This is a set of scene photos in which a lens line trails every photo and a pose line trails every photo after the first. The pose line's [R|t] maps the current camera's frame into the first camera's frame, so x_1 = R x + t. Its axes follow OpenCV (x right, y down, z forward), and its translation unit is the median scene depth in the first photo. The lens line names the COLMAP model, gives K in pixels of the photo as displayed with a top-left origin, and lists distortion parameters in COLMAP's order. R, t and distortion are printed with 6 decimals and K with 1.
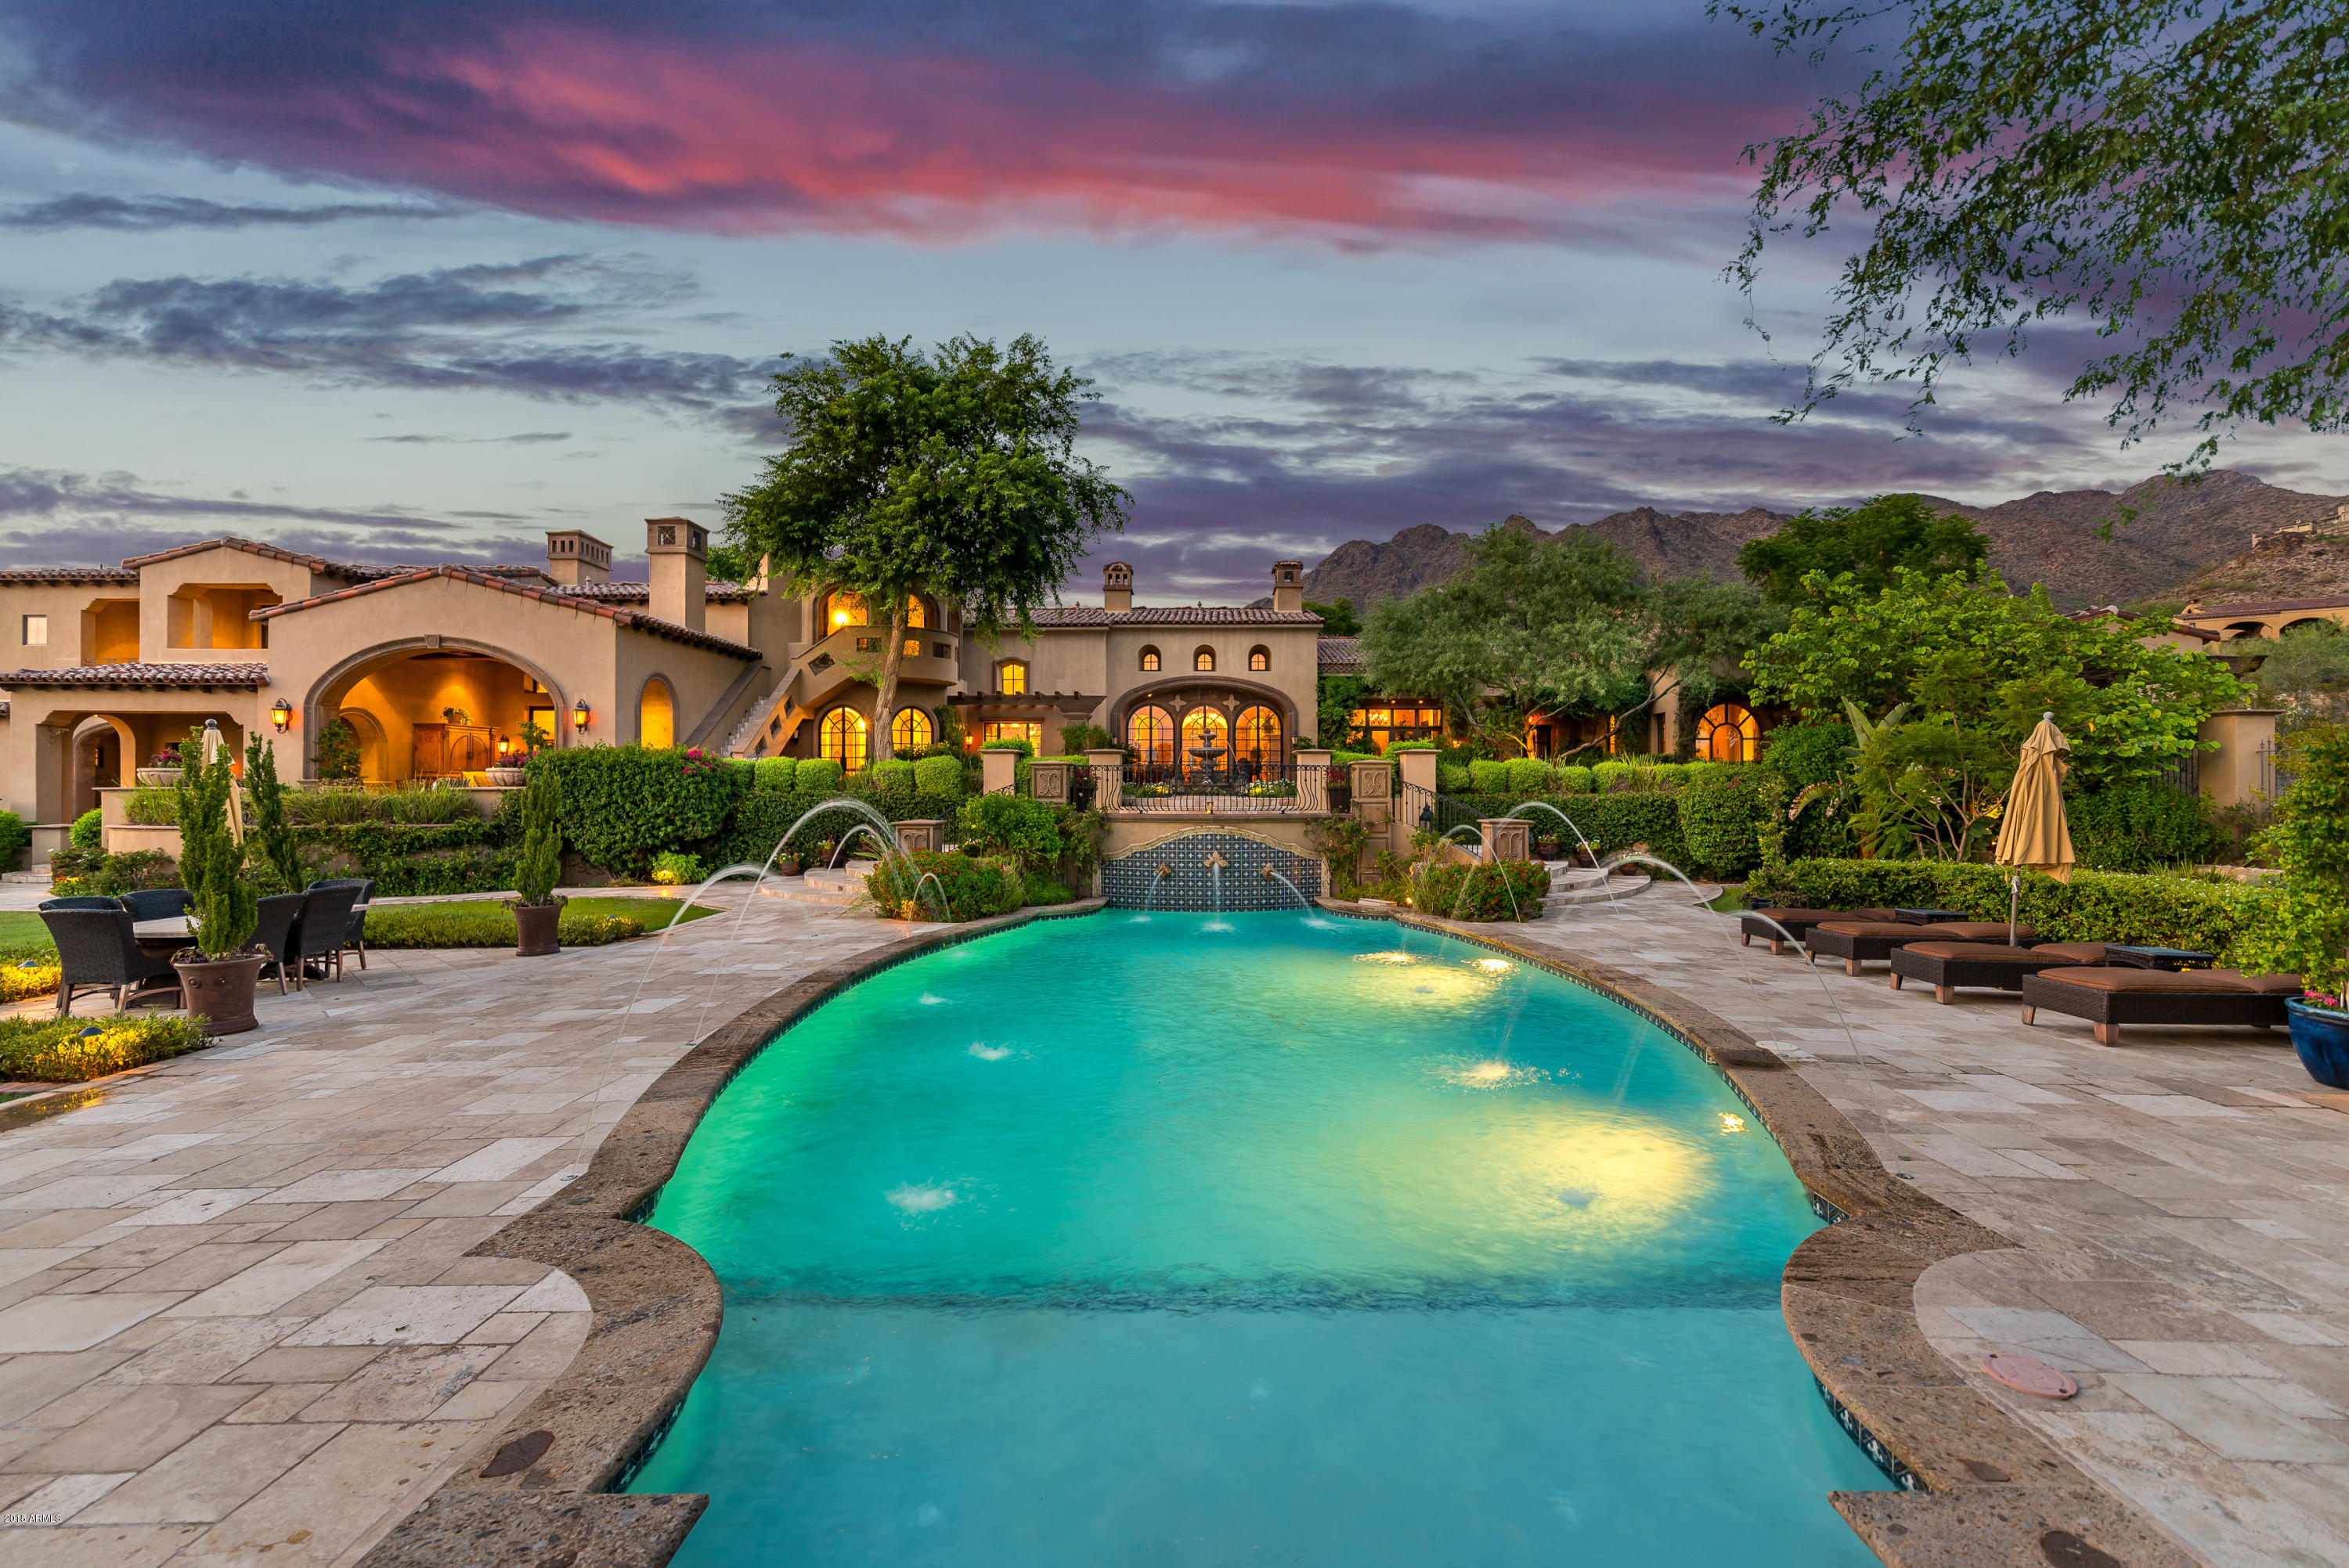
lens RADIAL K [[1007.3, 0, 1181.1], [0, 1007.3, 794.0], [0, 0, 1]] dist [0.000269, 0.000044]
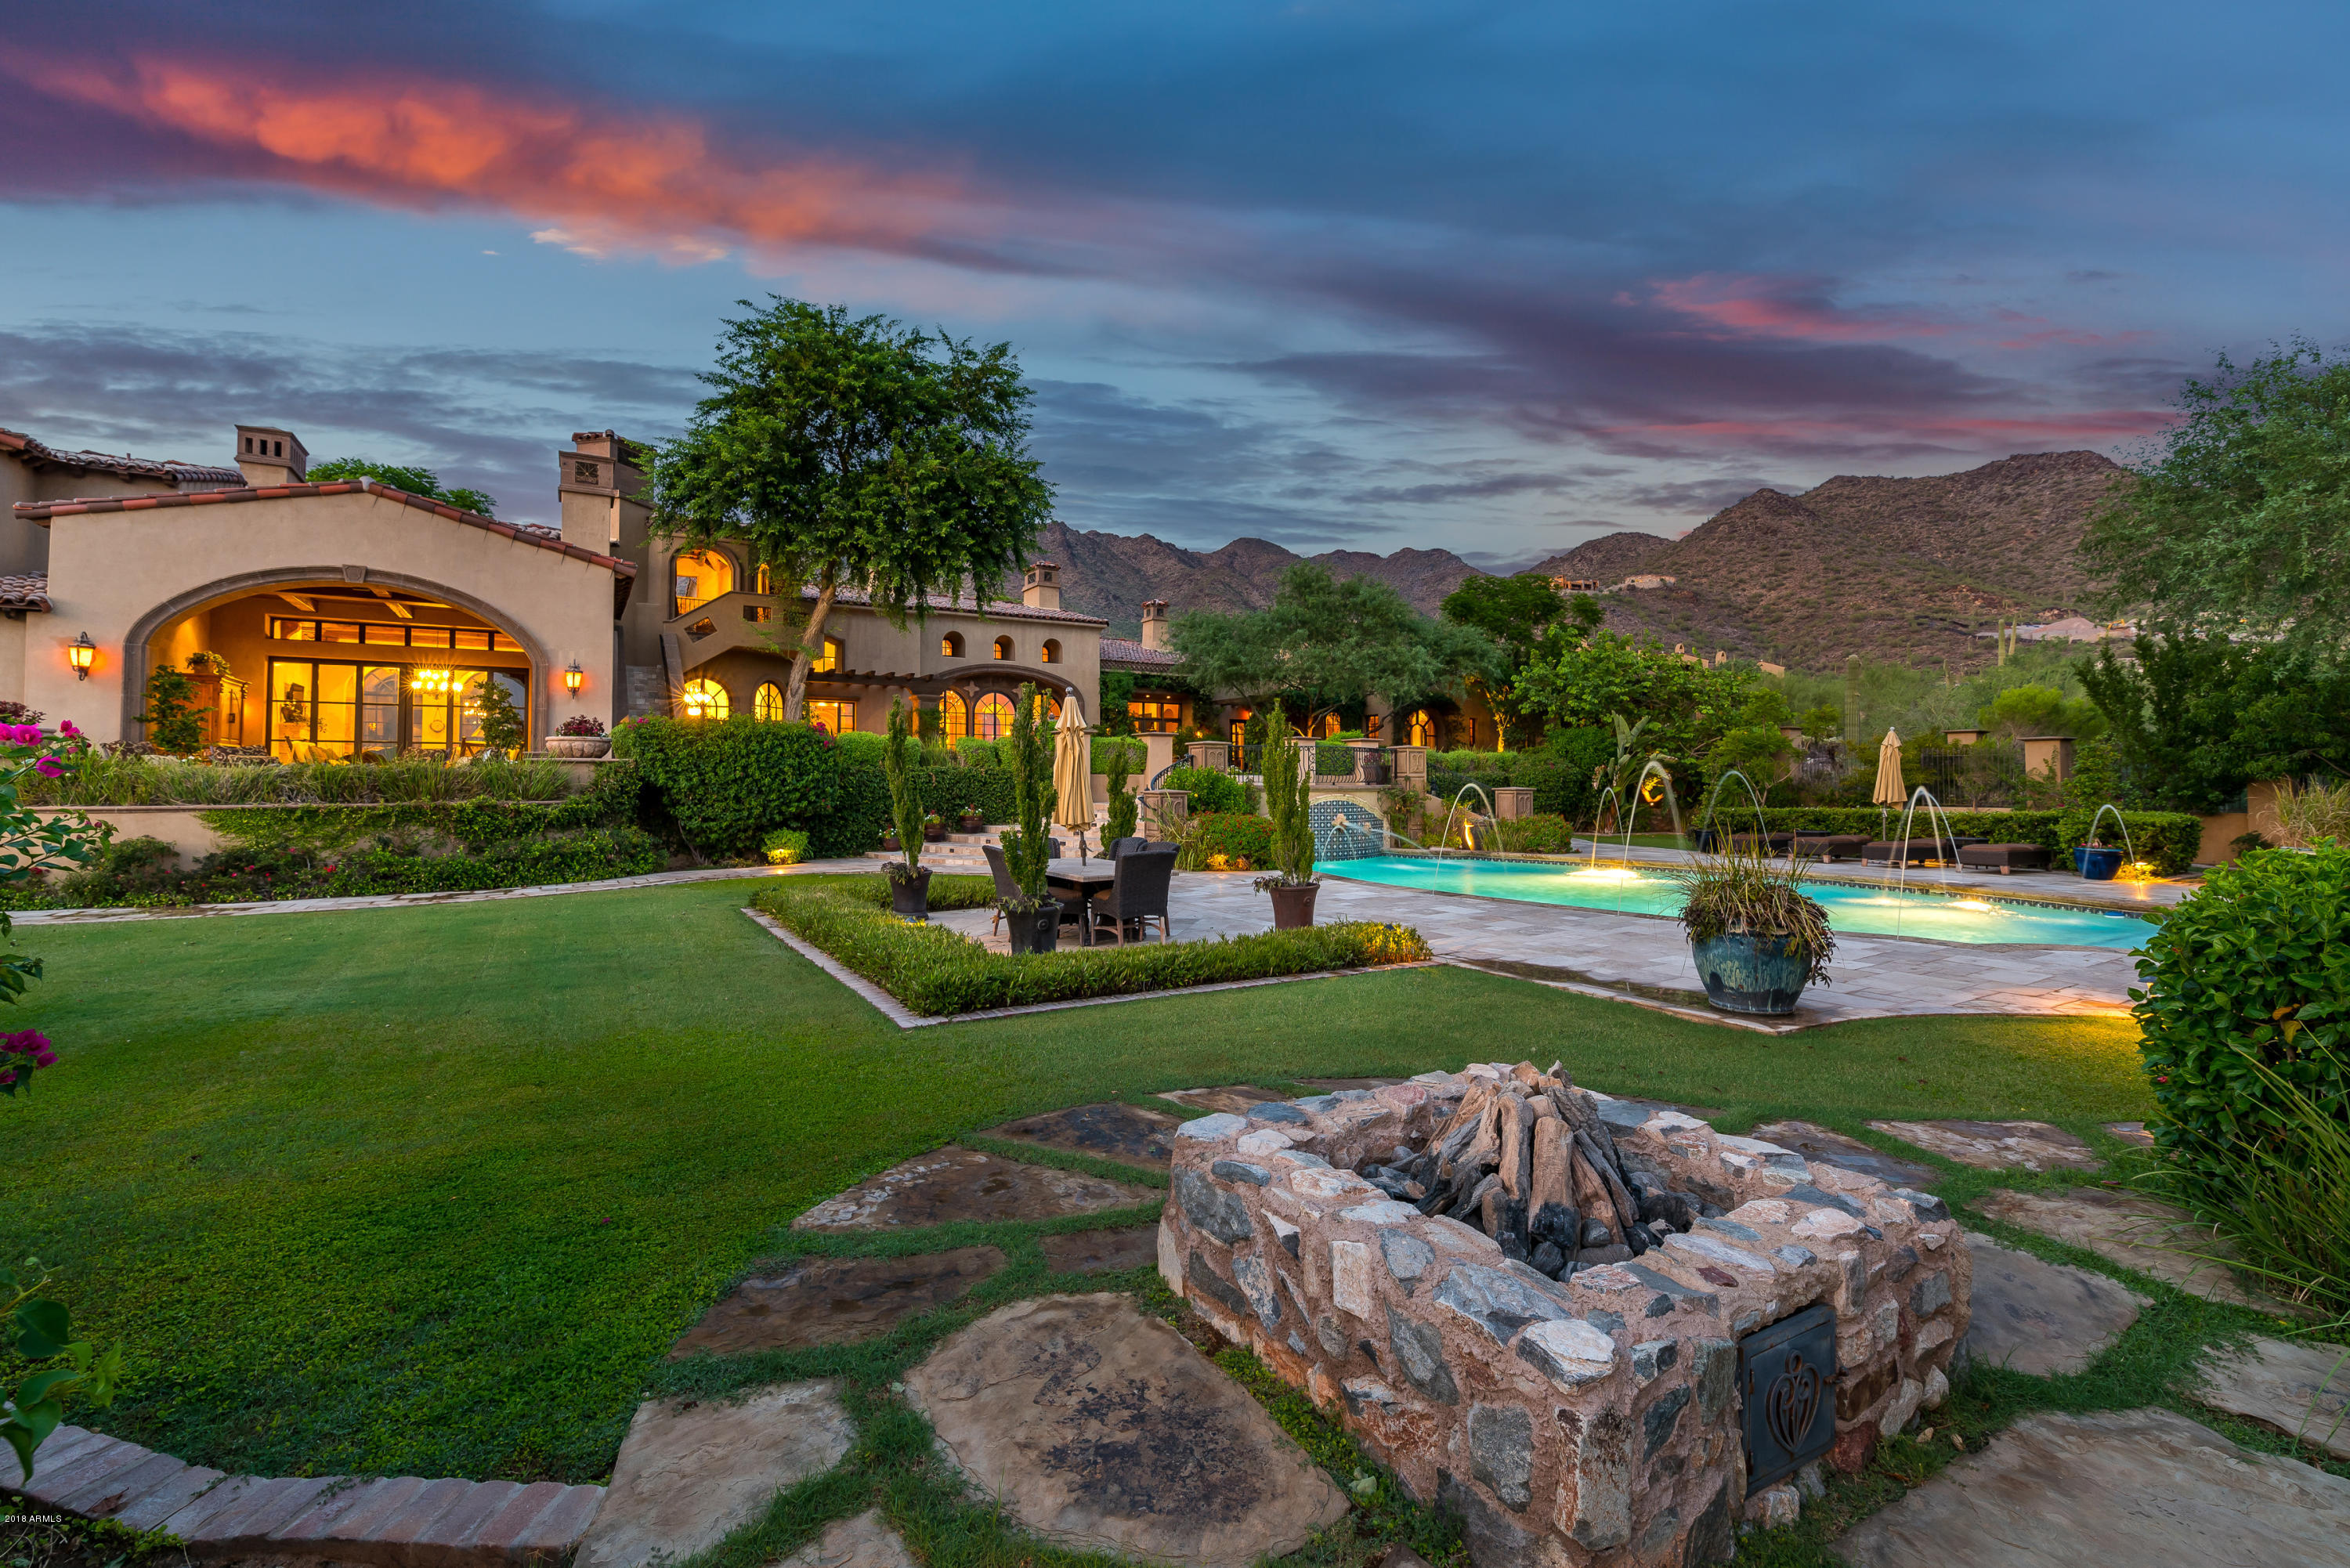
lens RADIAL K [[1007.8, 0, 1162.1], [0, 1007.8, 772.4], [0, 0, 1]] dist [0.000269, 0.000044]
pose [[0.861791, 0.004943, 0.507239, -0.592035], [0.000415, 0.999945, -0.010450, 0.012421], [-0.507263, 0.009217, 0.861742, -0.000827]]
